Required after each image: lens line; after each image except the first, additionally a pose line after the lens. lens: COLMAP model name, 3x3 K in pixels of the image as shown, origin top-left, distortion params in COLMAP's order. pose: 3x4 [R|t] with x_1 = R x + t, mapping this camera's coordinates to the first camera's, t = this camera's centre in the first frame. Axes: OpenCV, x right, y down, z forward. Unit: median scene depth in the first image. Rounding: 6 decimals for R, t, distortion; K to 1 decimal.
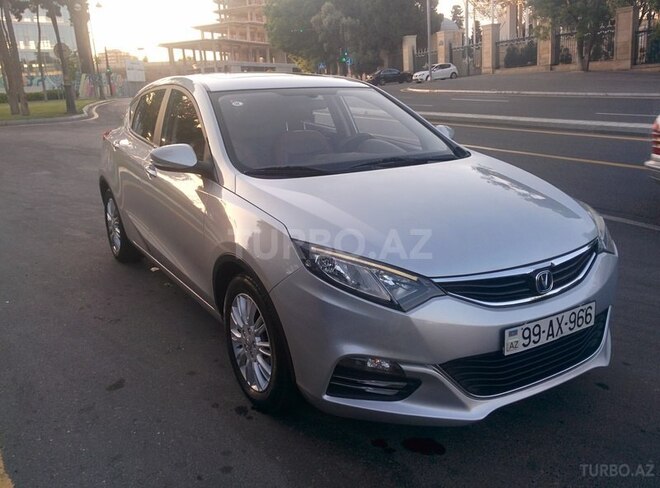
lens RADIAL K [[576.6, 0, 333.1], [0, 576.6, 242.0], [0, 0, 1]] dist [0.060804, -0.061883]
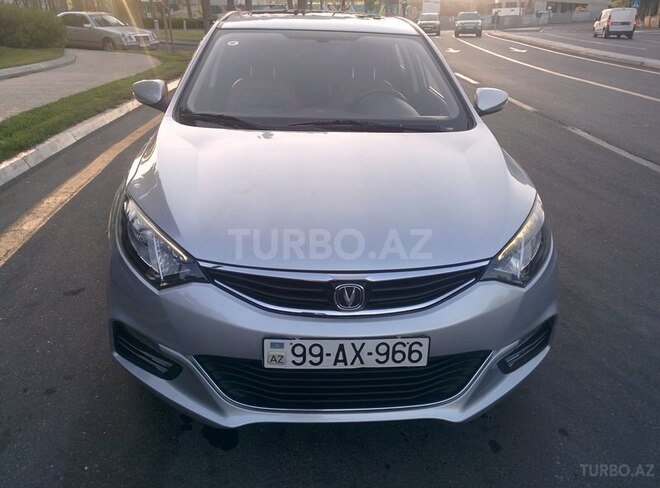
lens RADIAL K [[576.6, 0, 333.1], [0, 576.6, 242.0], [0, 0, 1]] dist [0.060804, -0.061883]
pose [[0.886583, 0.212785, -0.410723, 0.663501], [-0.170238, 0.975691, 0.138007, -0.114437], [0.430105, -0.052434, 0.901255, 0.269724]]
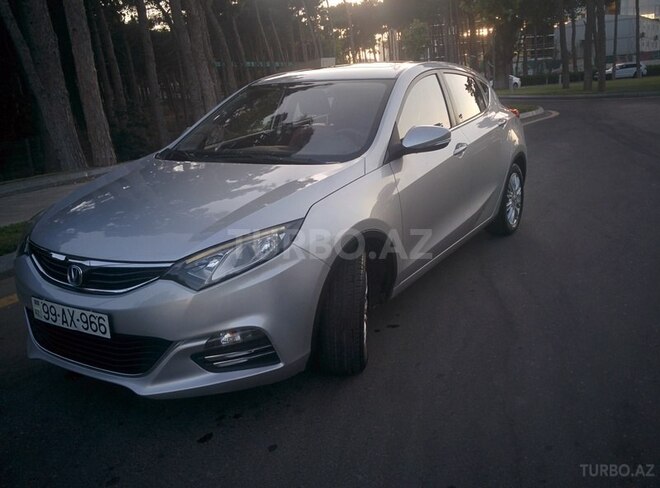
lens RADIAL K [[576.6, 0, 333.1], [0, 576.6, 242.0], [0, 0, 1]] dist [0.060804, -0.061883]
pose [[0.446961, 0.234126, -0.863372, 1.527720], [-0.188073, 0.968165, 0.165180, -0.268031], [0.874560, 0.088548, 0.476764, 0.903748]]
